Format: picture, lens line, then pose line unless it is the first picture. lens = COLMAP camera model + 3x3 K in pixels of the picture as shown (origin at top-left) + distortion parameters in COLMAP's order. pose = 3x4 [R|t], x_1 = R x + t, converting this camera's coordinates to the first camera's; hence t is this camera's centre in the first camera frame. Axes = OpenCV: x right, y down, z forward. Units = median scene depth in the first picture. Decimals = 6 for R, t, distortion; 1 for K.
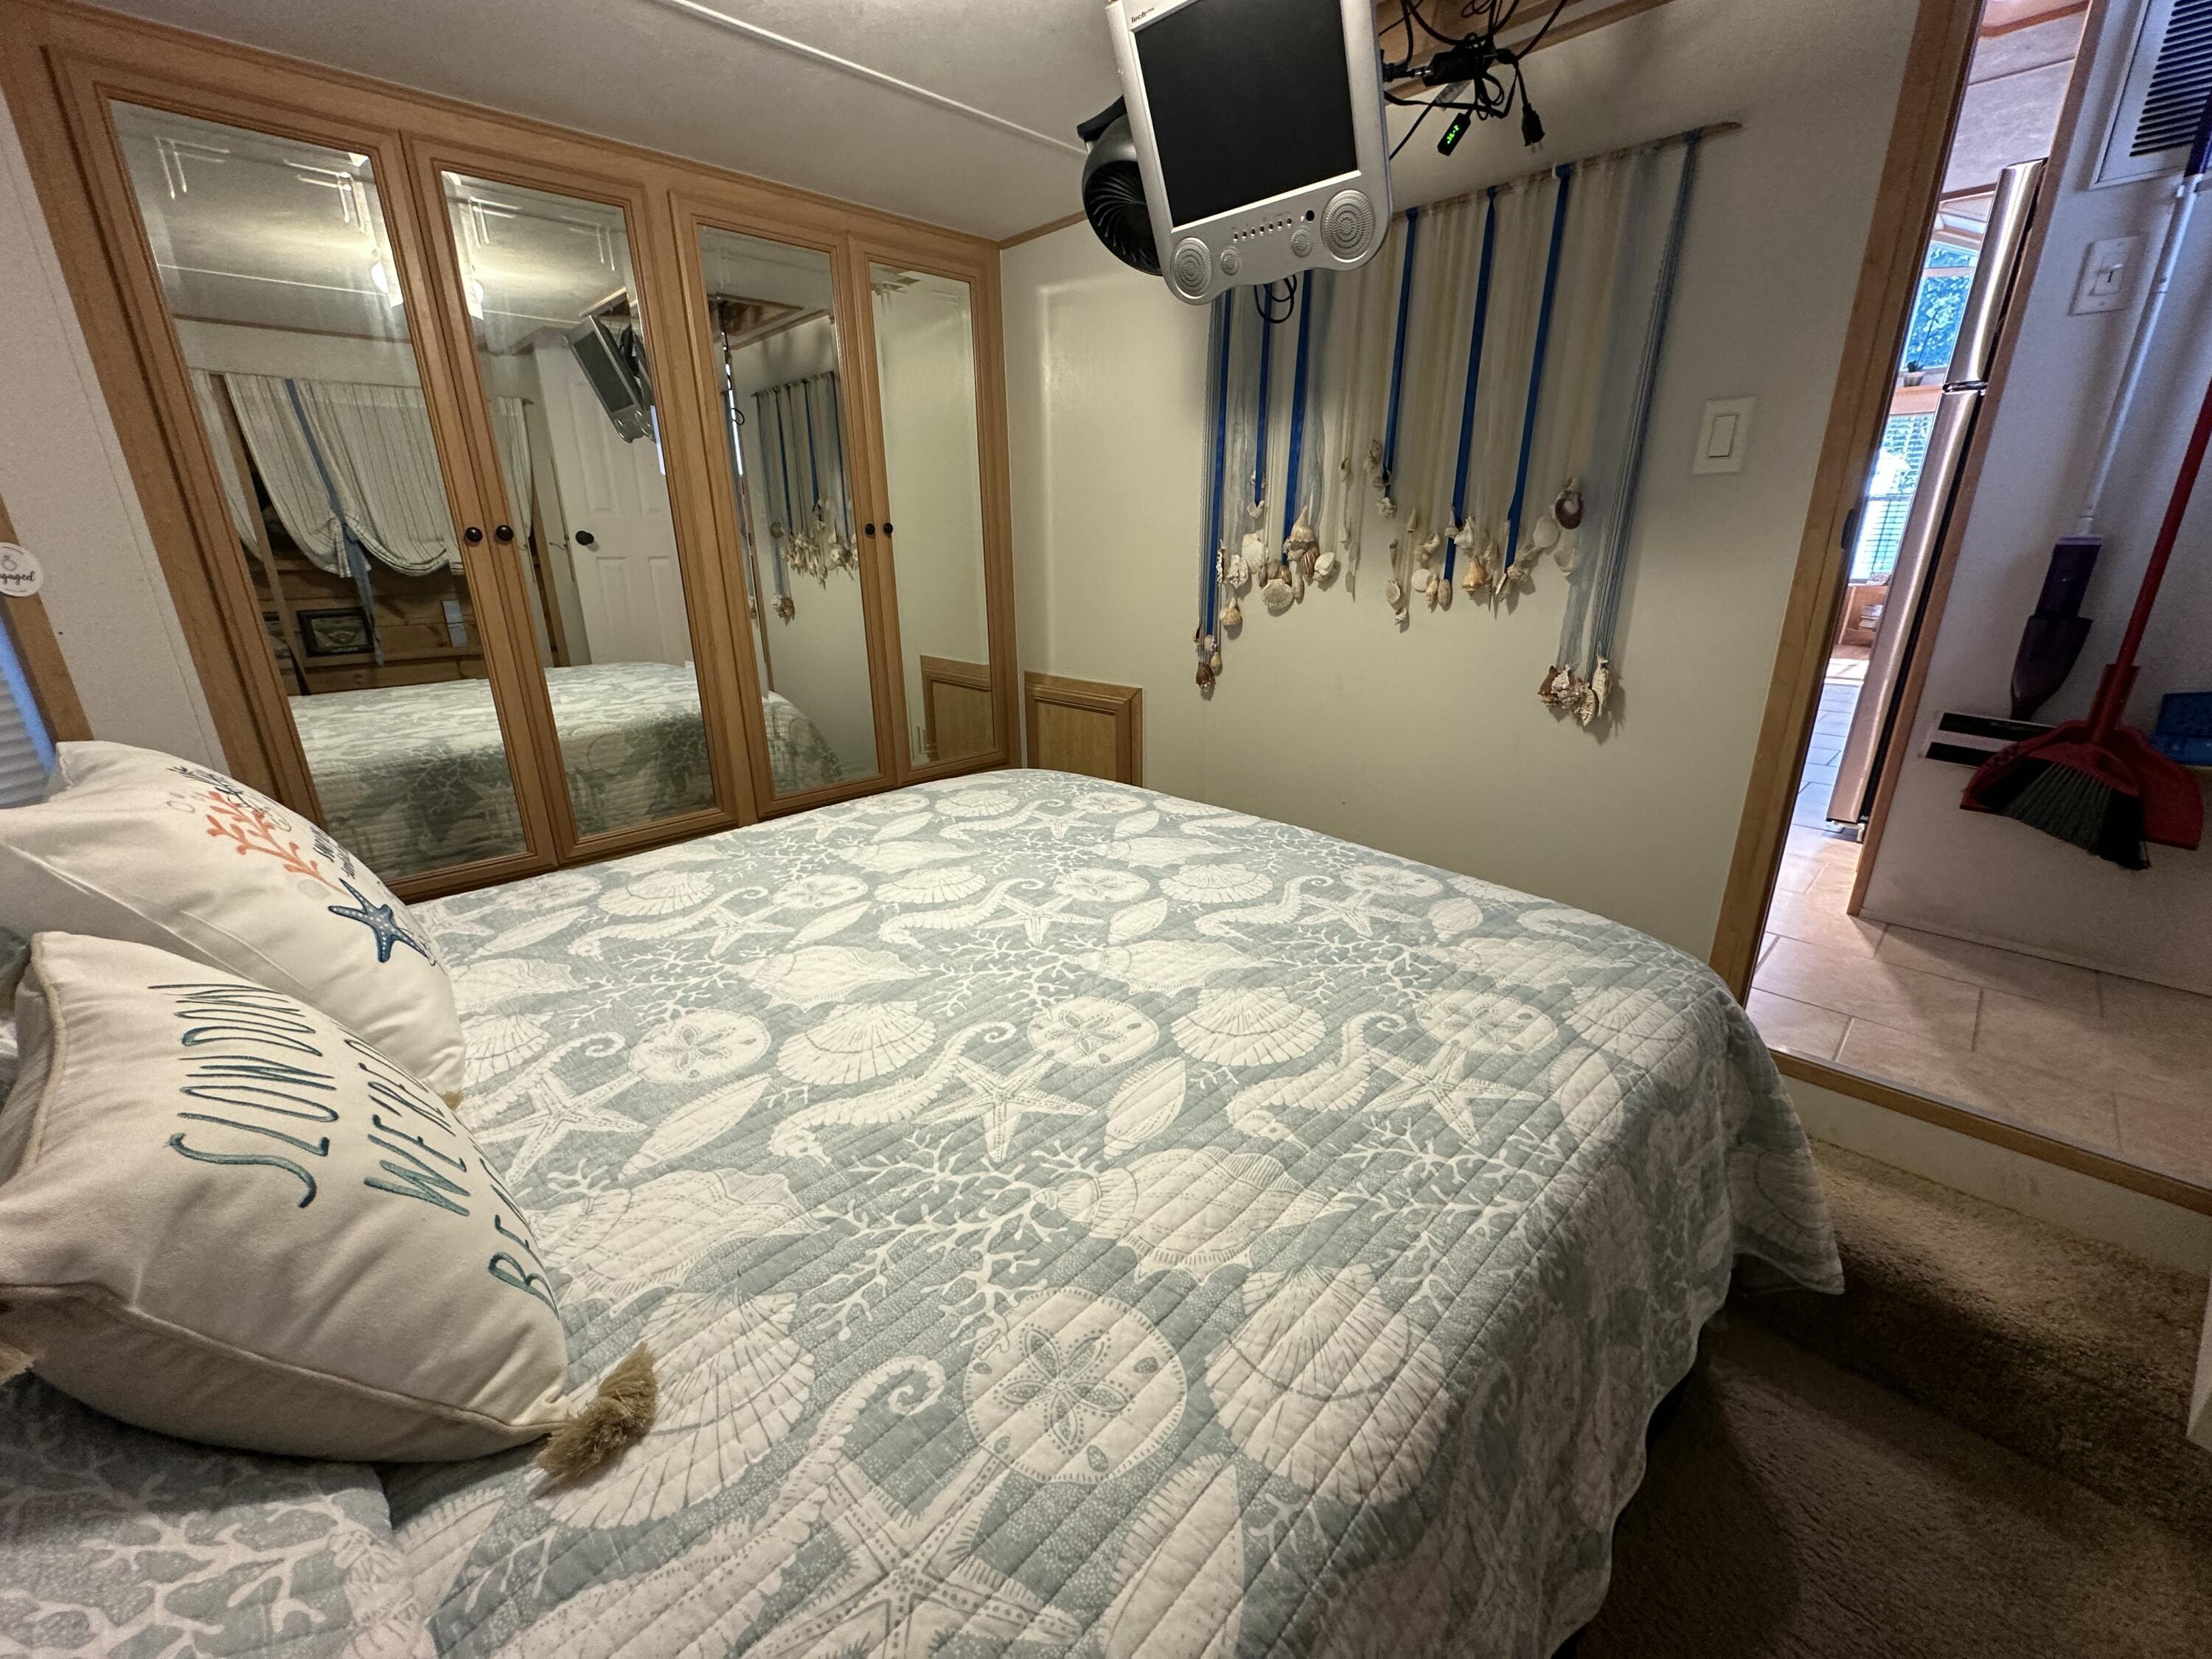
lens RADIAL K [[882.5, 0, 1106.0], [0, 882.5, 829.5], [0, 0, 1]] dist [-0.003111, 0.000199]
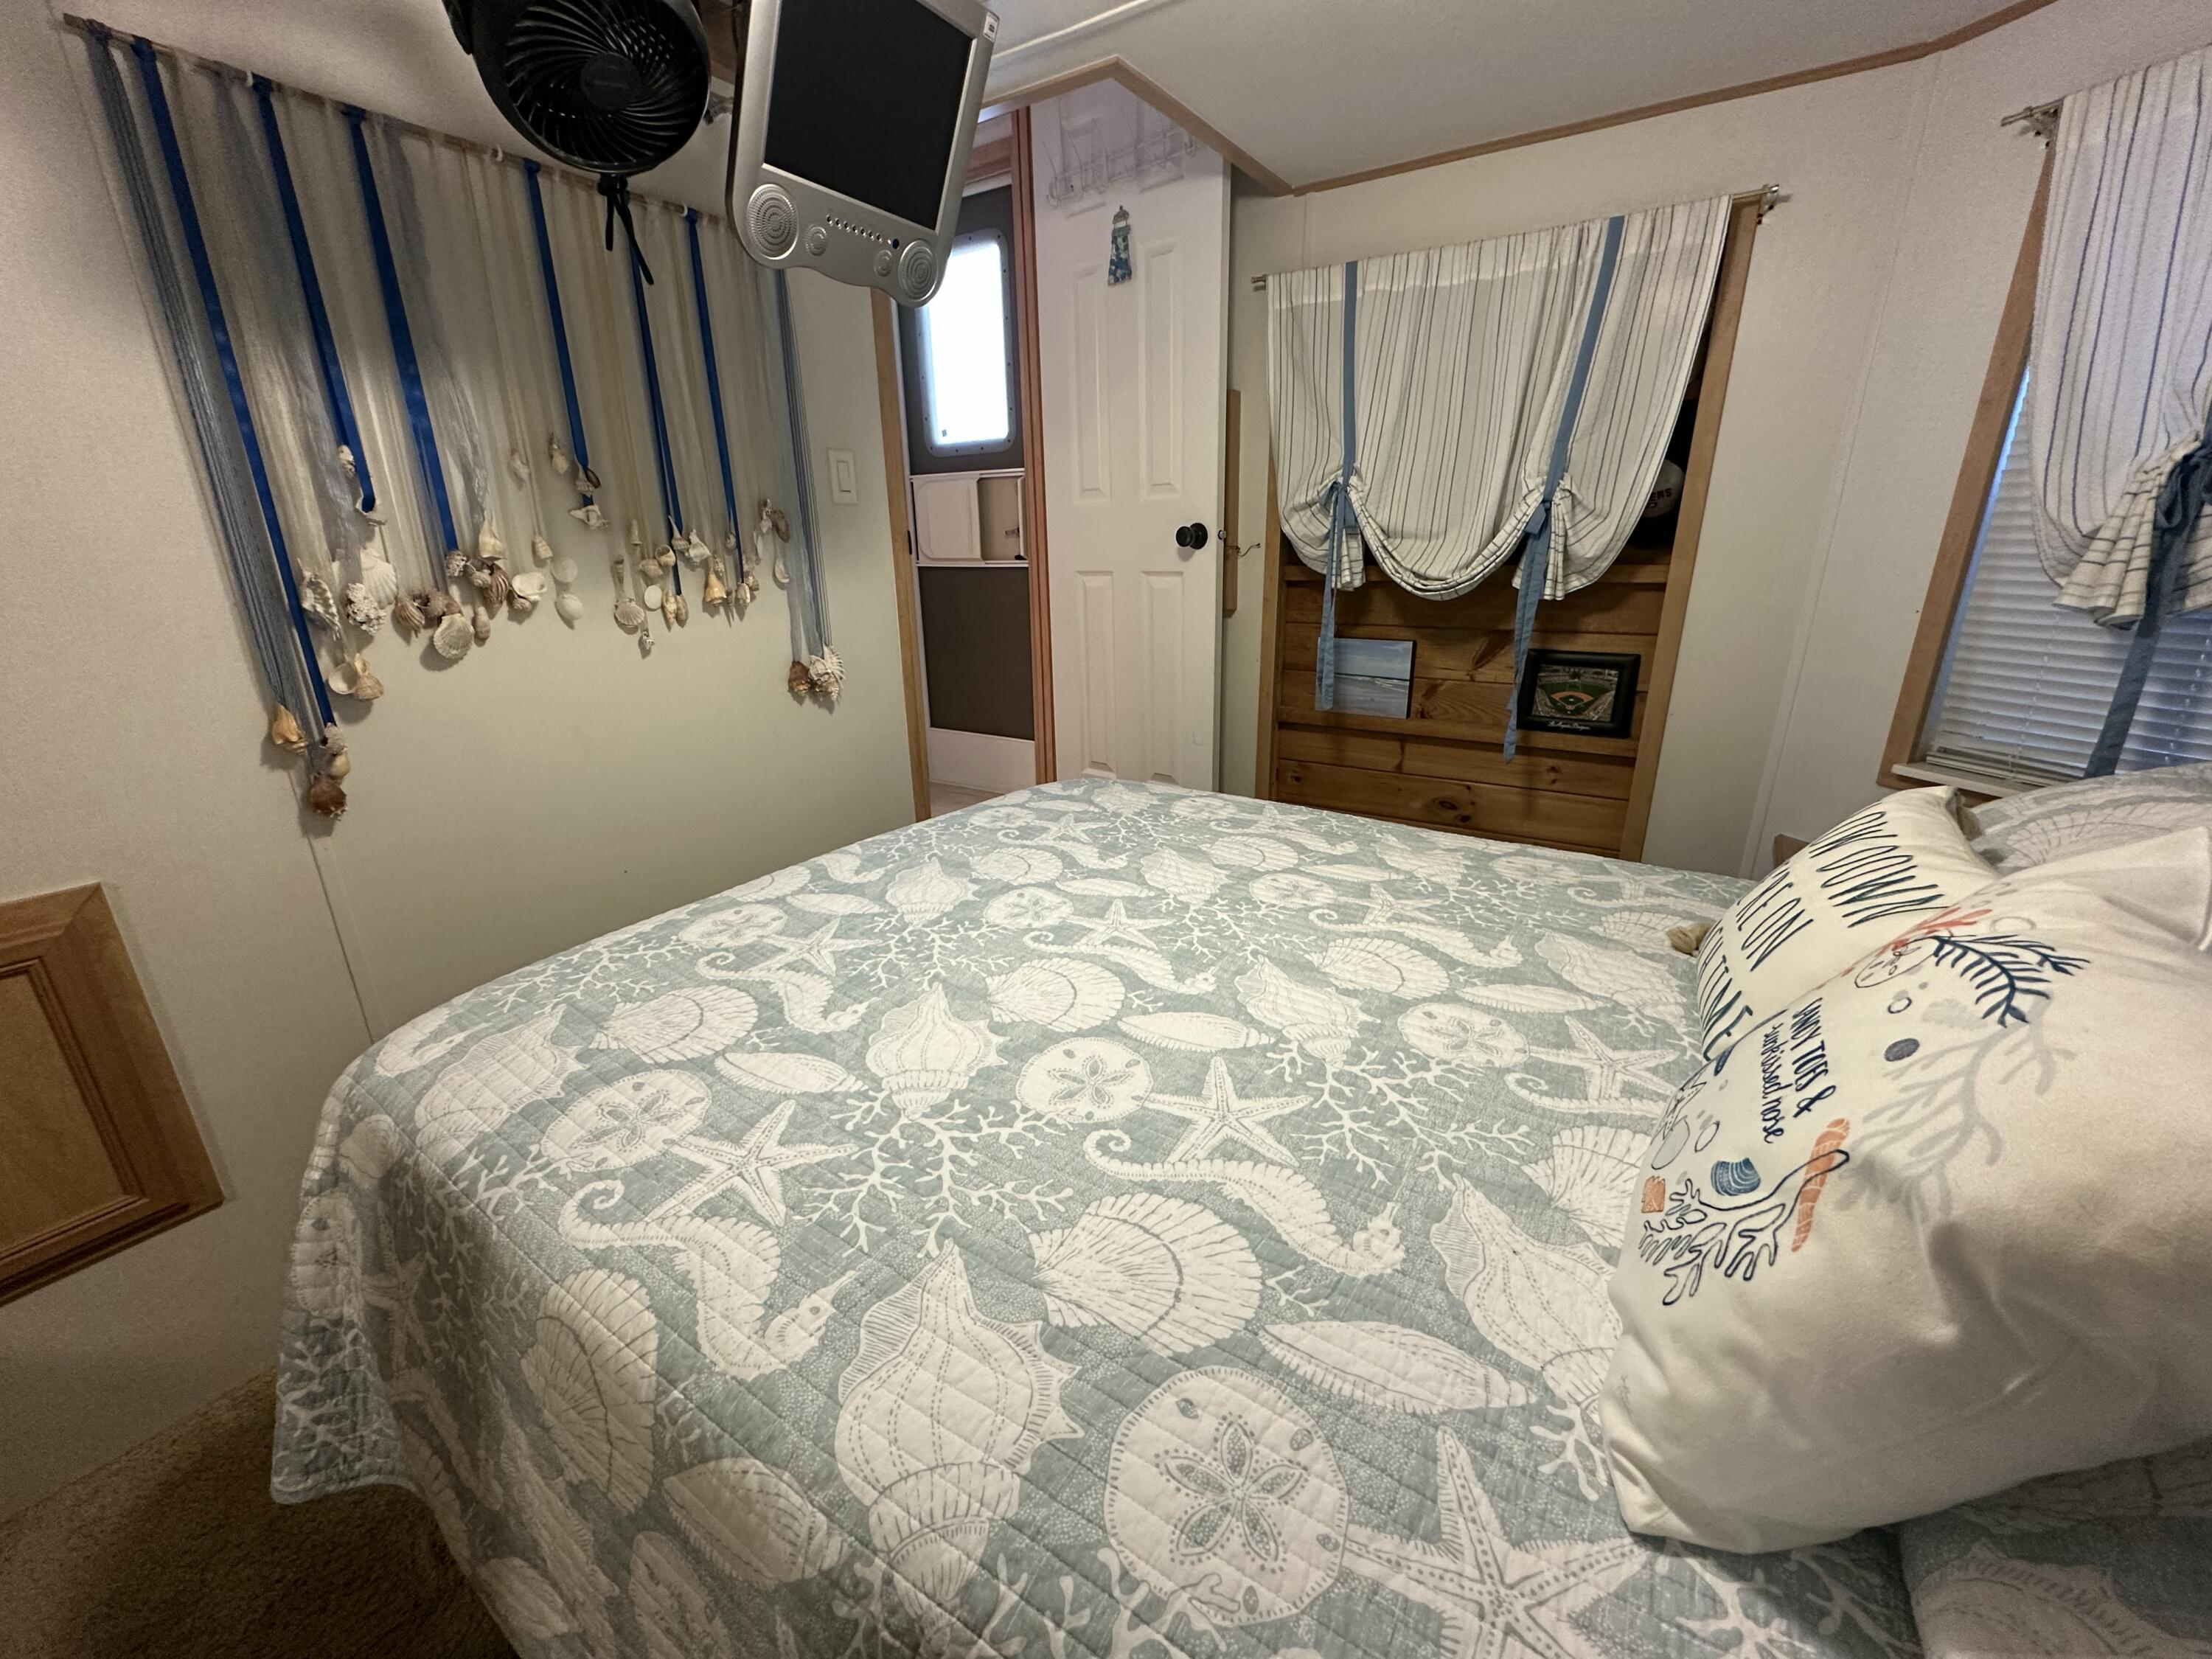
lens RADIAL K [[882.5, 0, 1106.0], [0, 882.5, 829.5], [0, 0, 1]] dist [-0.003111, 0.000199]
pose [[-0.207199, -0.295385, 0.932639, -0.830594], [0.321597, 0.879779, 0.350091, -0.299064], [-0.923929, 0.372472, -0.087294, 0.914872]]
